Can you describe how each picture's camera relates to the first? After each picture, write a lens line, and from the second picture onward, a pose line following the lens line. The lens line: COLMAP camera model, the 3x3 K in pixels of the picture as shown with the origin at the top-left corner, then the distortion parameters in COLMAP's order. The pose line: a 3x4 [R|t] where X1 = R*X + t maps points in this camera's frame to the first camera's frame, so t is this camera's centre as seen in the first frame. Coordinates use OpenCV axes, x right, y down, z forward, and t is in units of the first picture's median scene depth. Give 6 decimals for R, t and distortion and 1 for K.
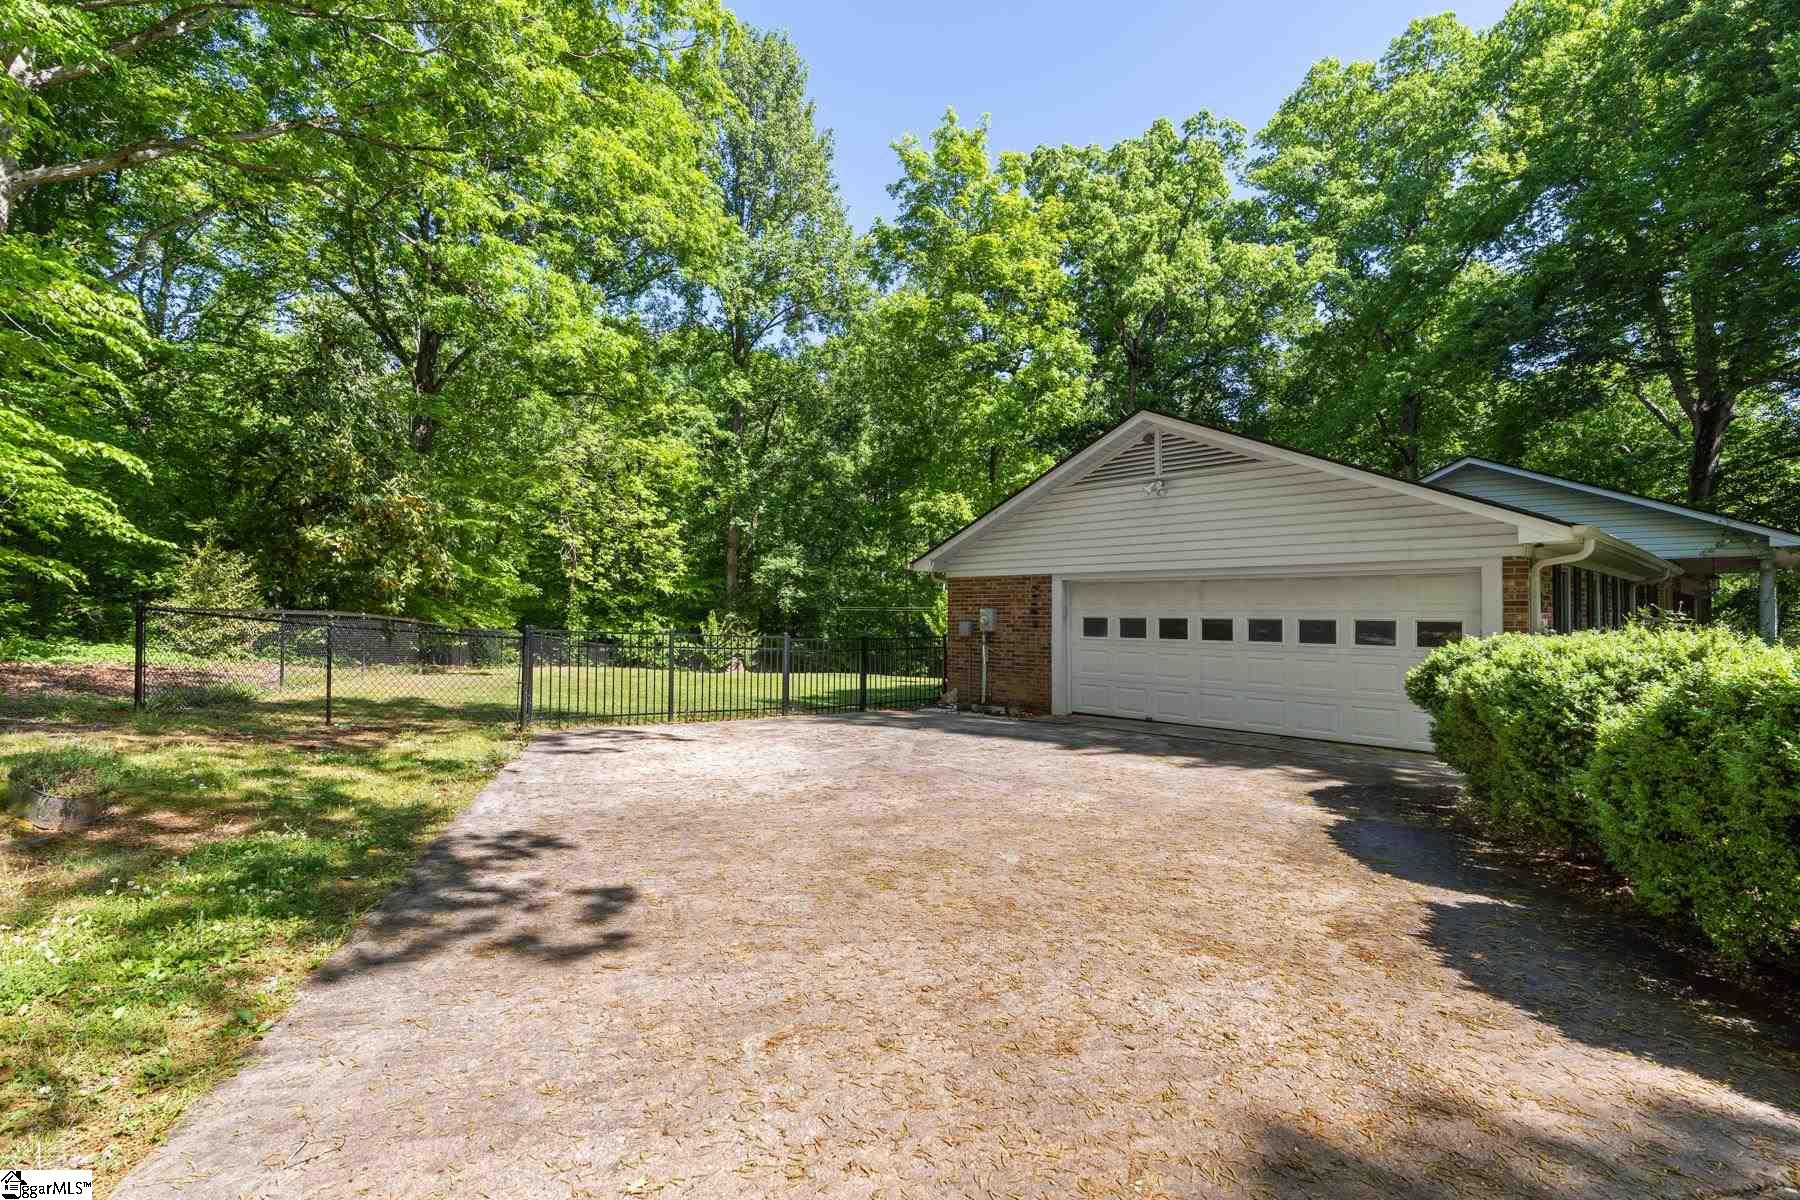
lens RADIAL K [[823.3, 0, 900.0], [0, 823.3, 599.8], [0, 0, 1]] dist [-0.007541, 0.002388]
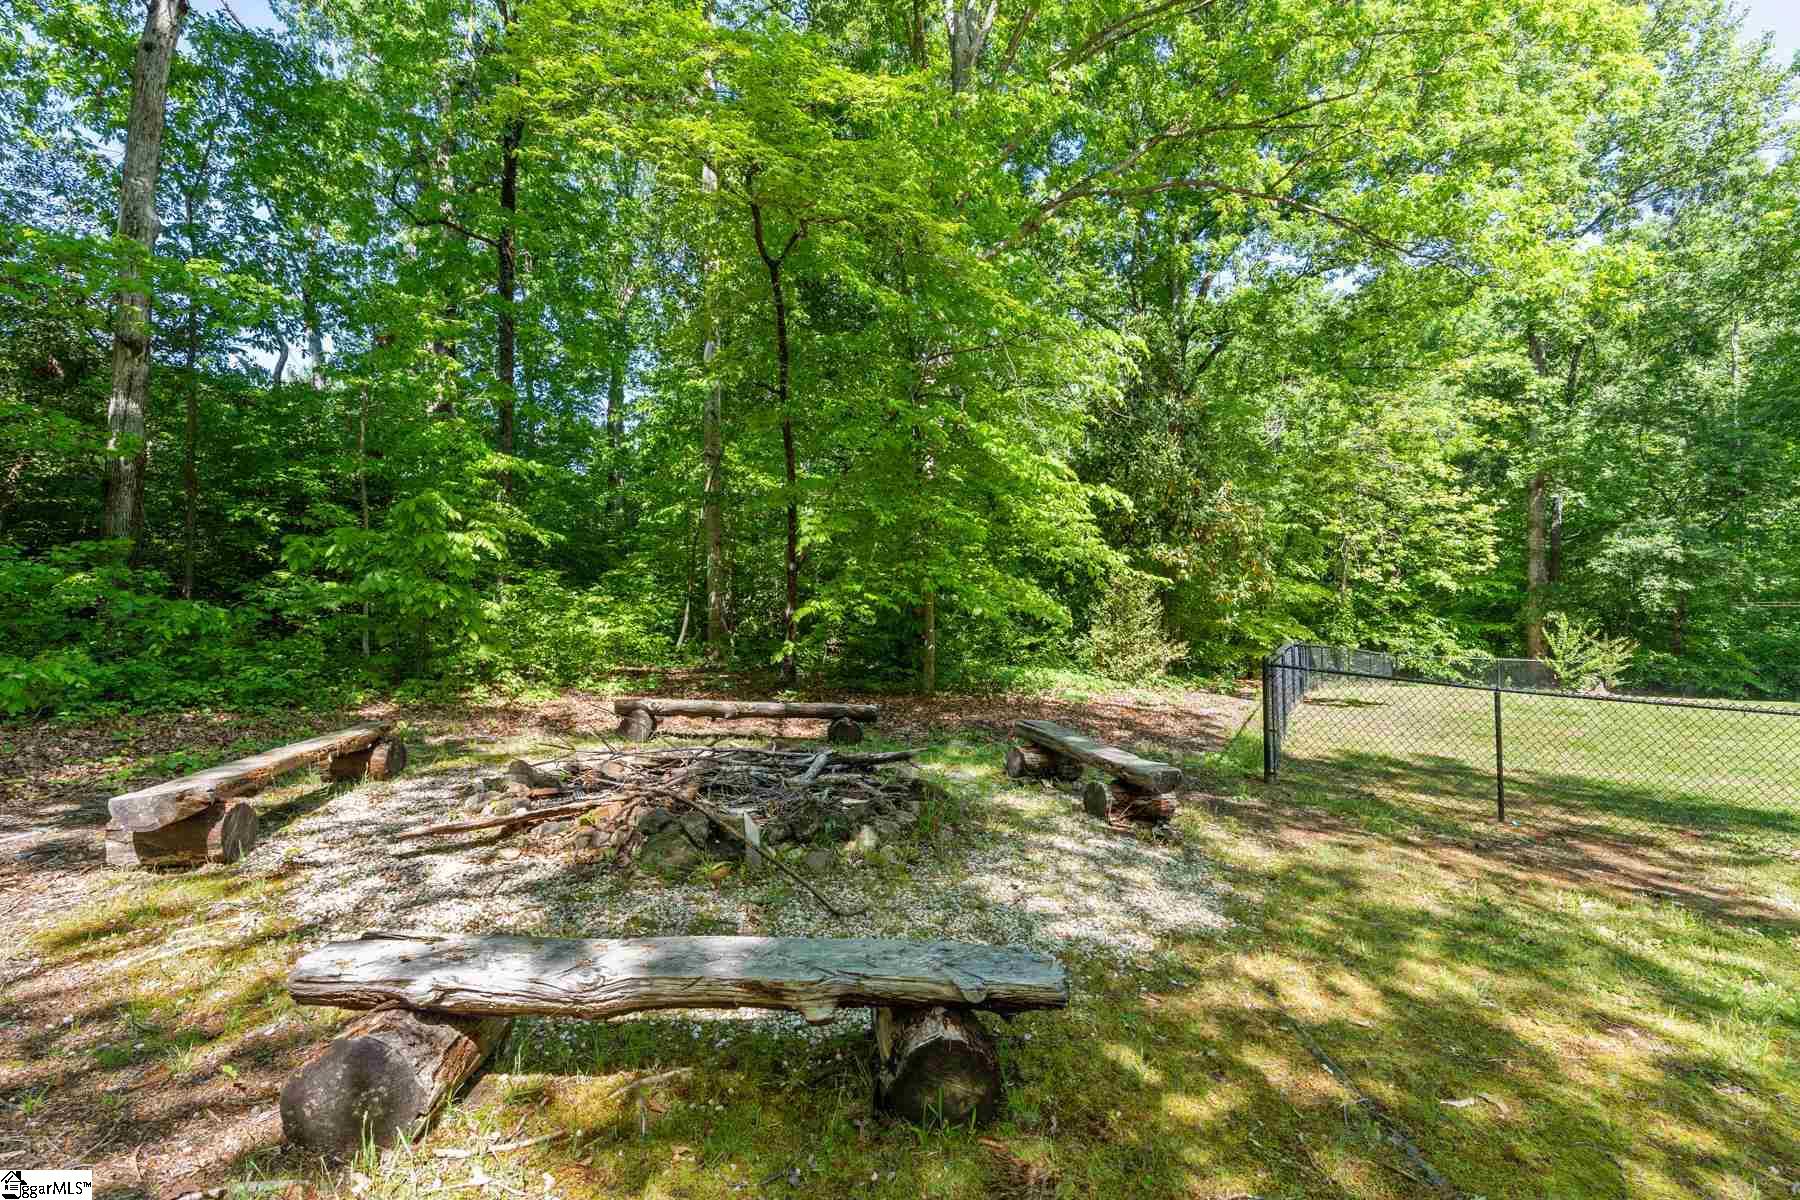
lens RADIAL K [[823.3, 0, 886.4], [0, 823.3, 601.0], [0, 0, 1]] dist [-0.007541, 0.002388]
pose [[0.736862, -0.022953, -0.675654, -0.150915], [0.033217, 0.999446, 0.002275, -0.018119], [0.675227, -0.024120, 0.737216, 0.014850]]
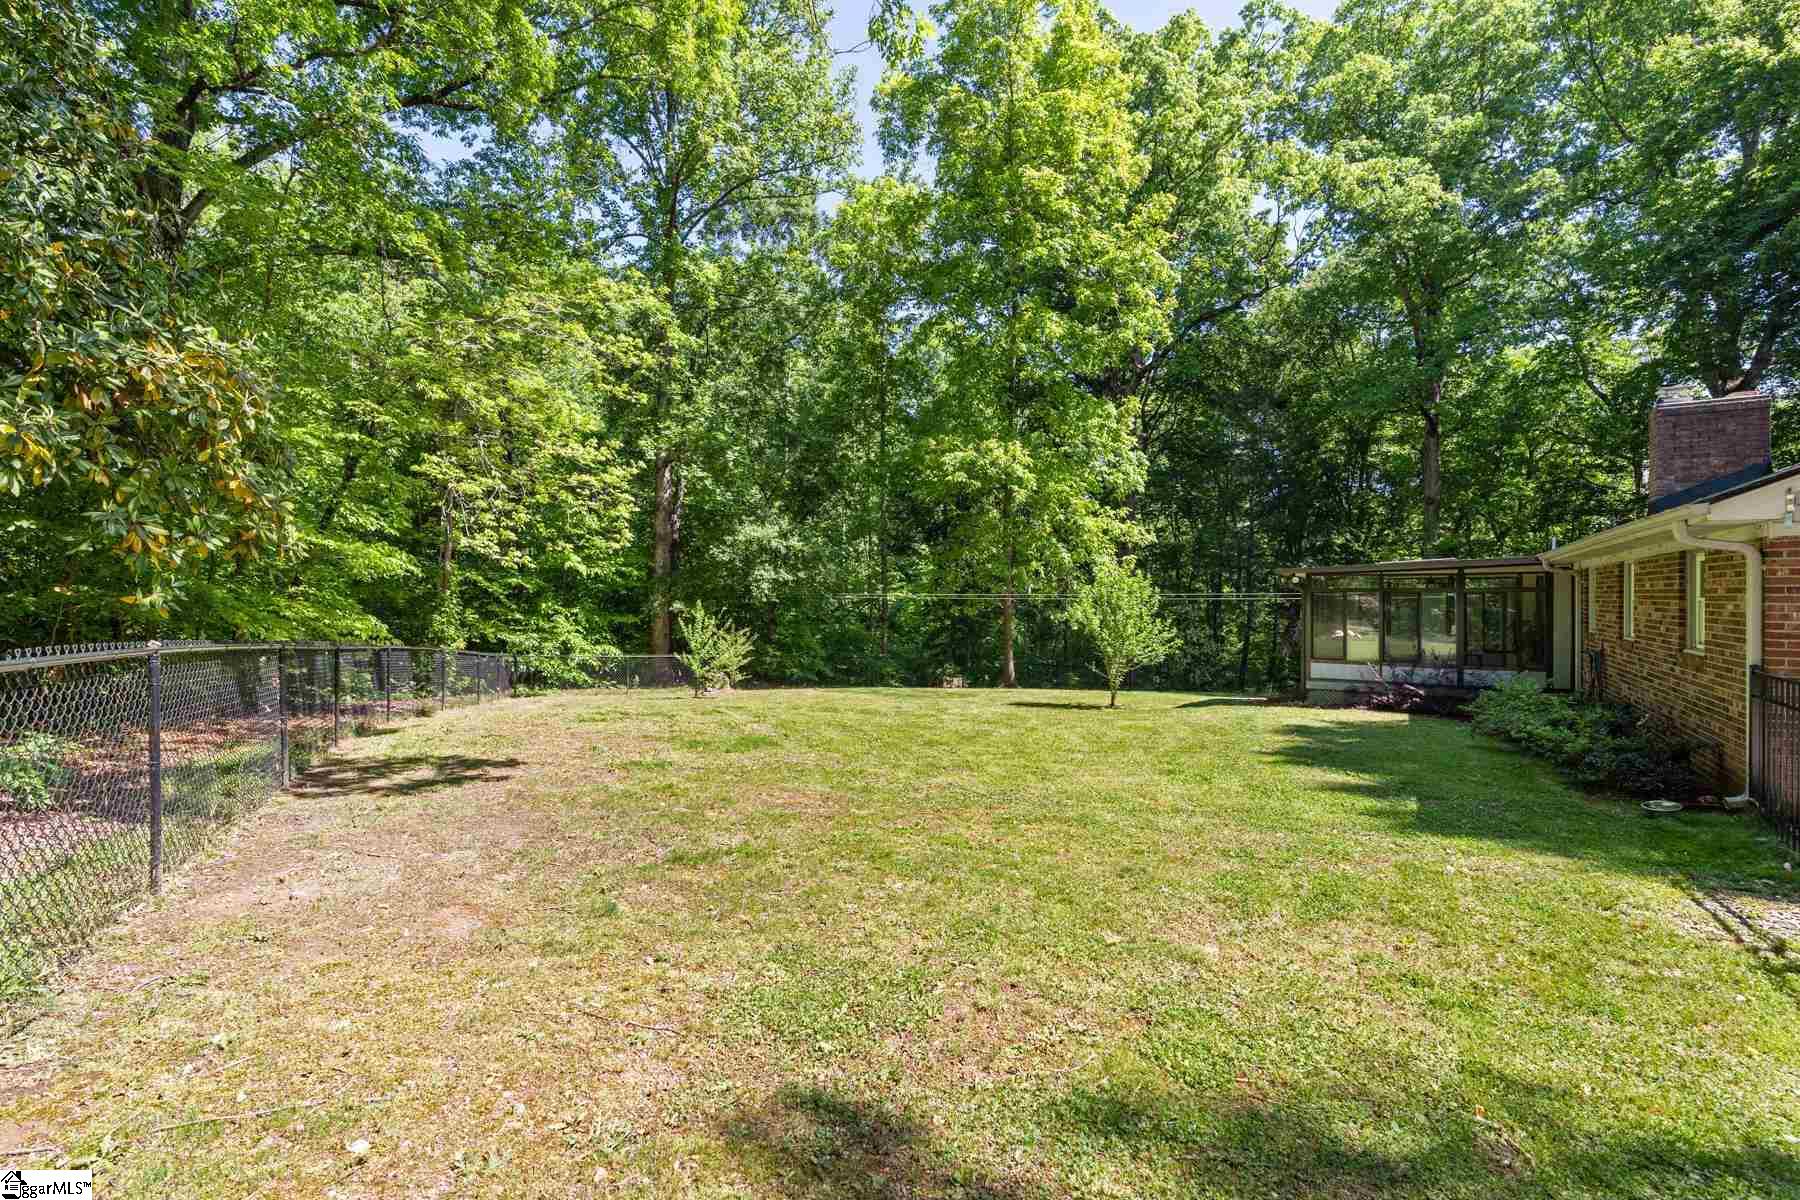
lens RADIAL K [[823.3, 0, 901.7], [0, 823.3, 596.3], [0, 0, 1]] dist [-0.007541, 0.002388]
pose [[0.970075, -0.002806, 0.242789, -0.197576], [-0.001049, 0.999875, 0.015747, -0.000827], [-0.242803, -0.015530, 0.969951, 0.283465]]
